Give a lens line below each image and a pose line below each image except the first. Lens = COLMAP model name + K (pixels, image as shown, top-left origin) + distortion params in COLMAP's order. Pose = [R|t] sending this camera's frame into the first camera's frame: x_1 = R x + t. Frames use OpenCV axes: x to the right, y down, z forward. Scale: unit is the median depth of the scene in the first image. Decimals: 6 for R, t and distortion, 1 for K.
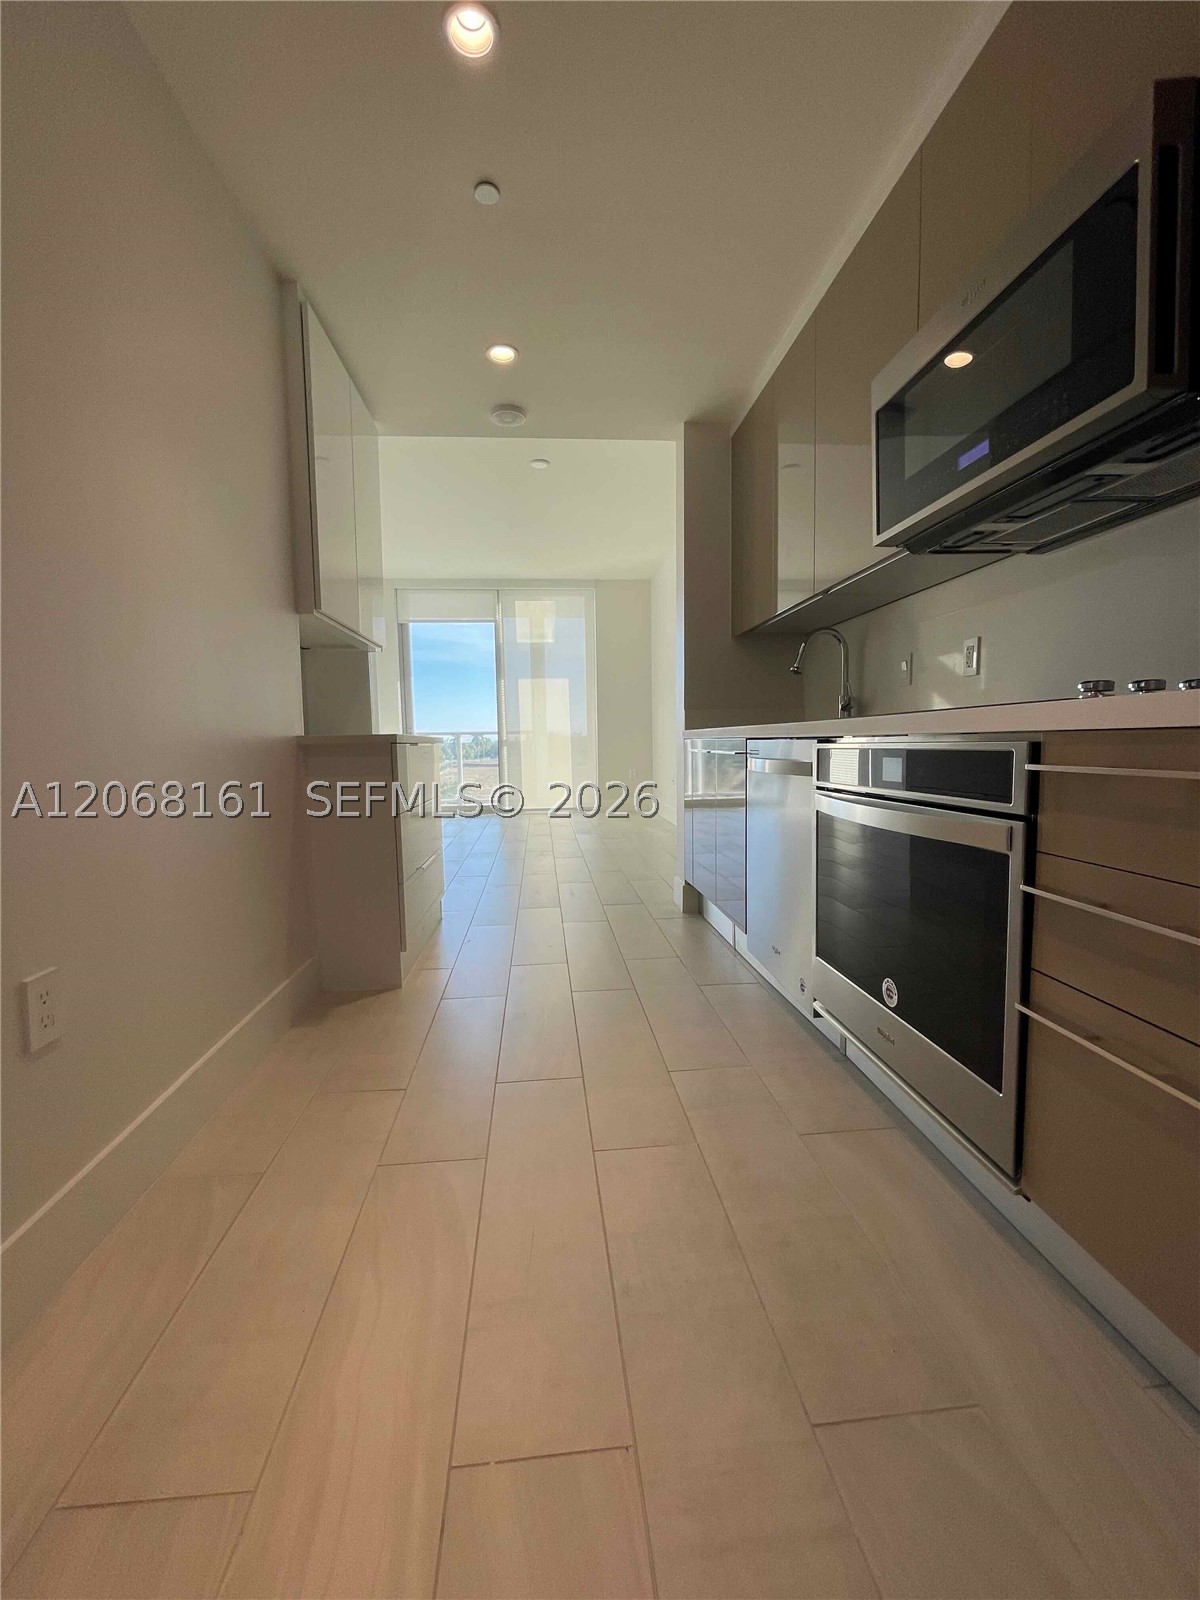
lens RADIAL K [[647.6, 0, 598.1], [0, 647.6, 794.0], [0, 0, 1]] dist [0.005061, -0.000045]
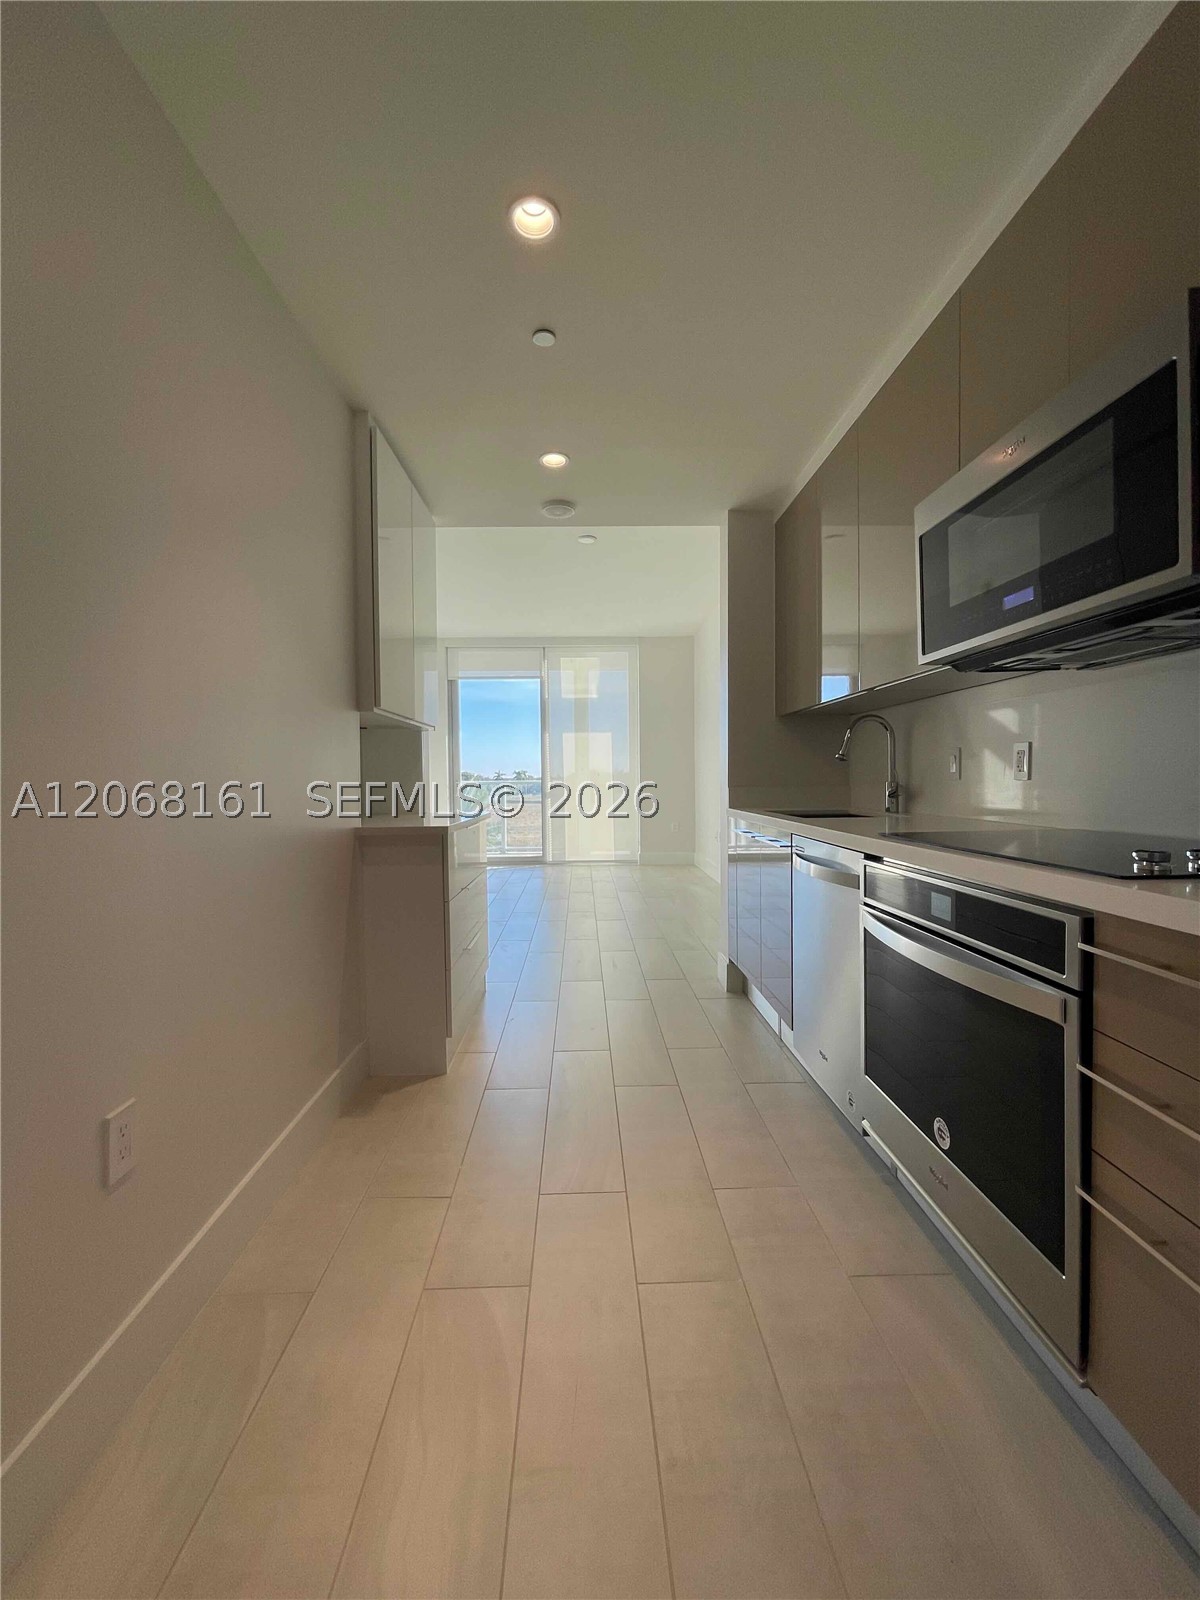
lens RADIAL K [[647.6, 0, 598.7], [0, 647.6, 794.7], [0, 0, 1]] dist [0.005061, -0.000045]
pose [[0.997984, 0.008000, -0.062961, -0.007128], [-0.011352, 0.998527, -0.053065, -0.113007], [0.062444, 0.053672, 0.996604, -0.025468]]
